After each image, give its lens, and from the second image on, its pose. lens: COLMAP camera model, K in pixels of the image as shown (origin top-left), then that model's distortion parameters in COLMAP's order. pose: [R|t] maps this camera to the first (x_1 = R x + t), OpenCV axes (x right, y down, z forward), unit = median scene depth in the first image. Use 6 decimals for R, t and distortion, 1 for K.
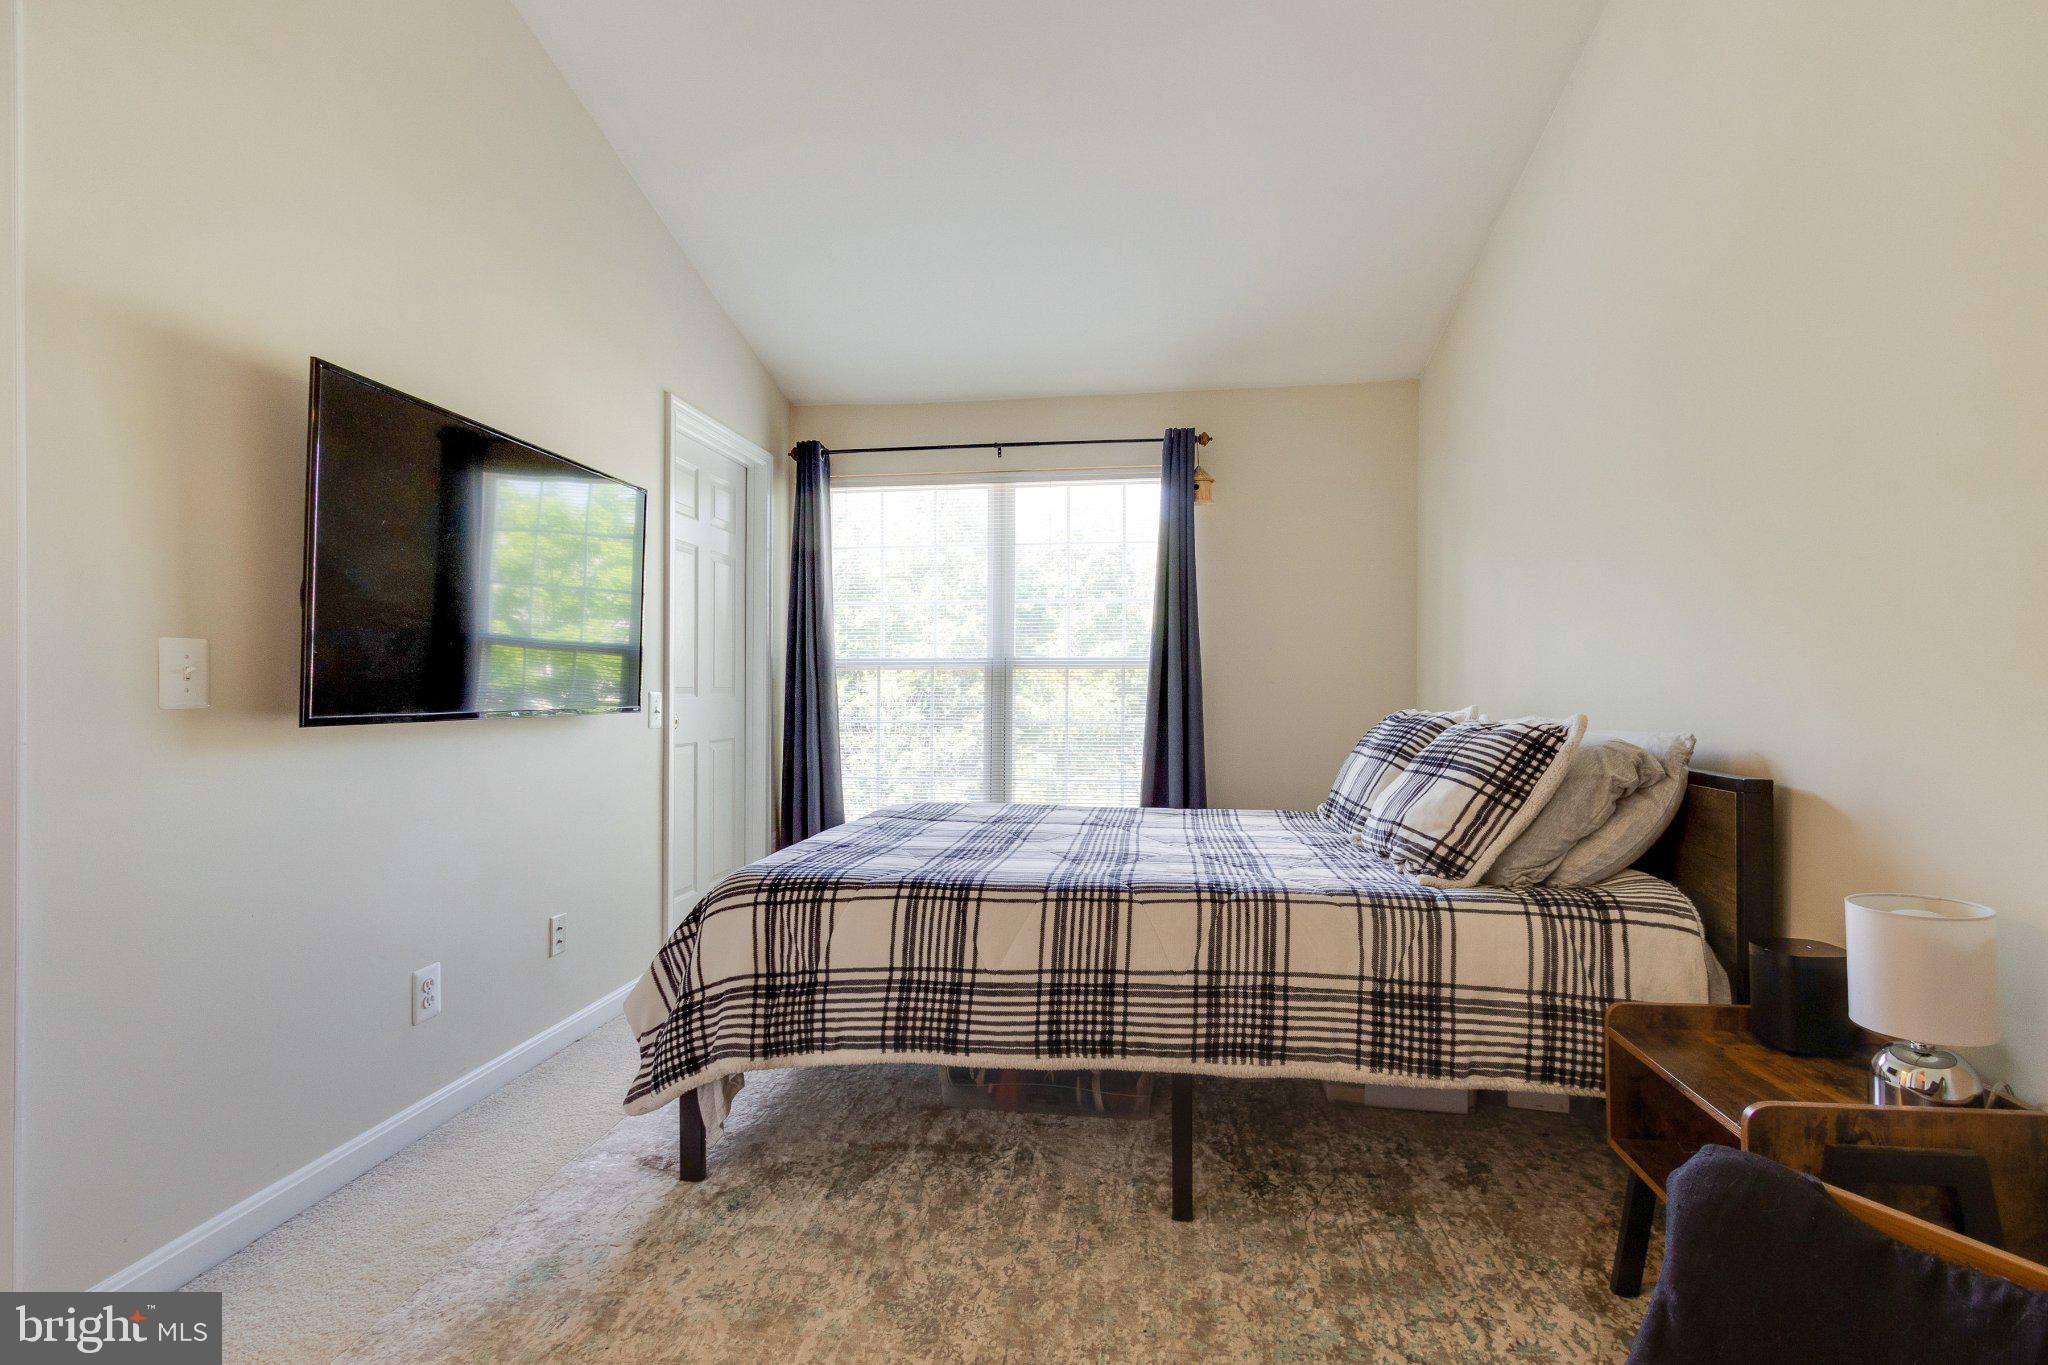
lens RADIAL K [[953.3, 0, 1033.6], [0, 953.3, 676.3], [0, 0, 1]] dist [0.001117, 0.000132]
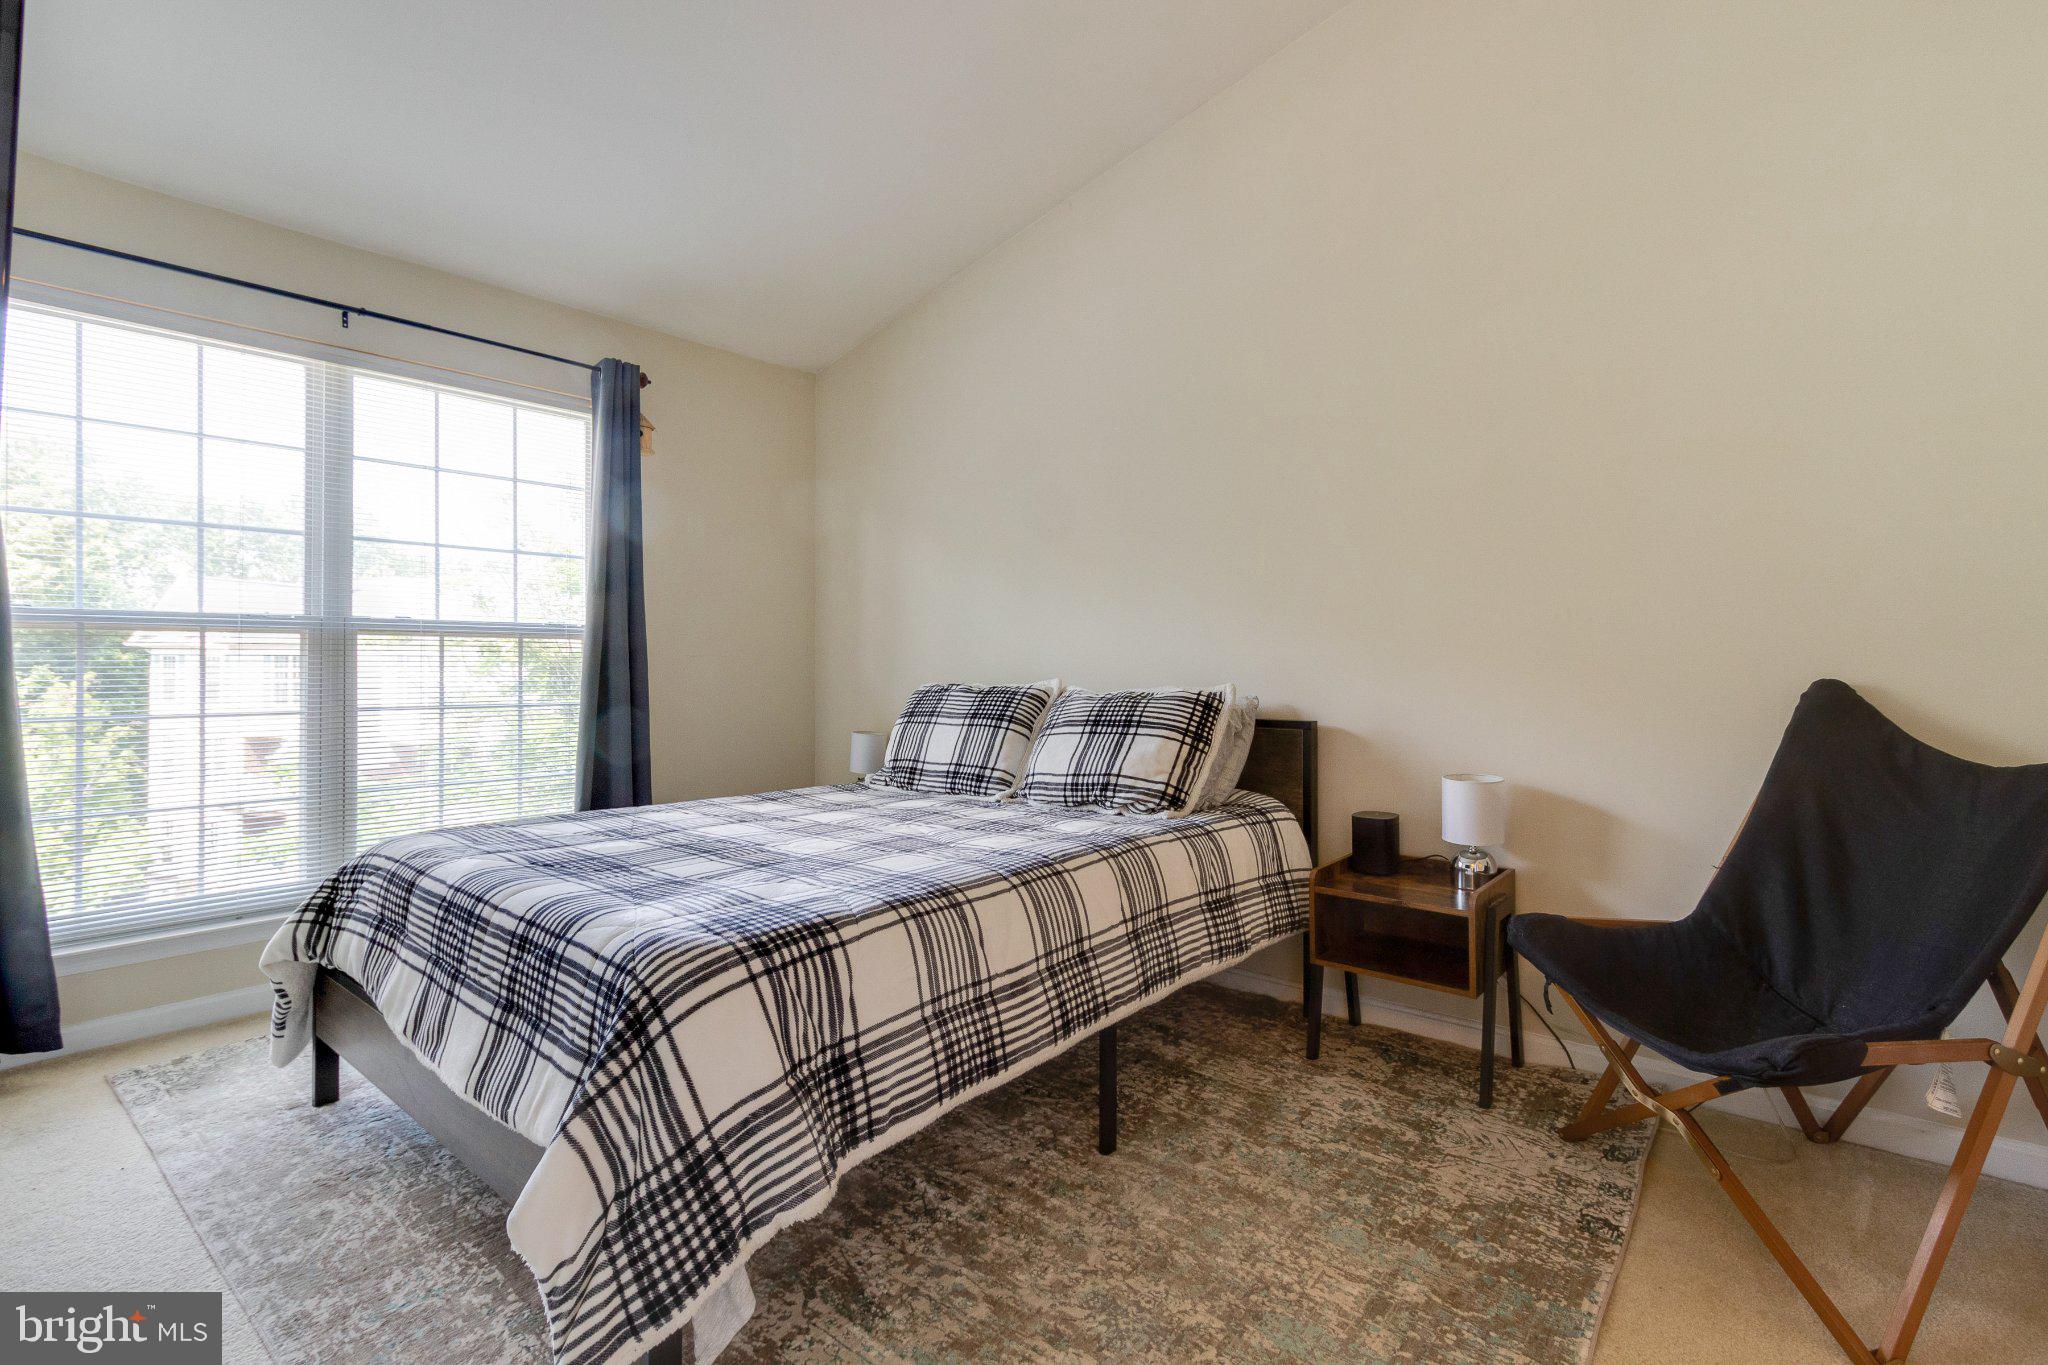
lens RADIAL K [[953.3, 0, 1036.8], [0, 953.3, 673.9], [0, 0, 1]] dist [0.001117, 0.000132]
pose [[0.533696, -0.004697, 0.845663, -0.768928], [-0.008908, 0.999898, 0.011175, 0.012614], [-0.845630, -0.013497, 0.533600, 0.474528]]
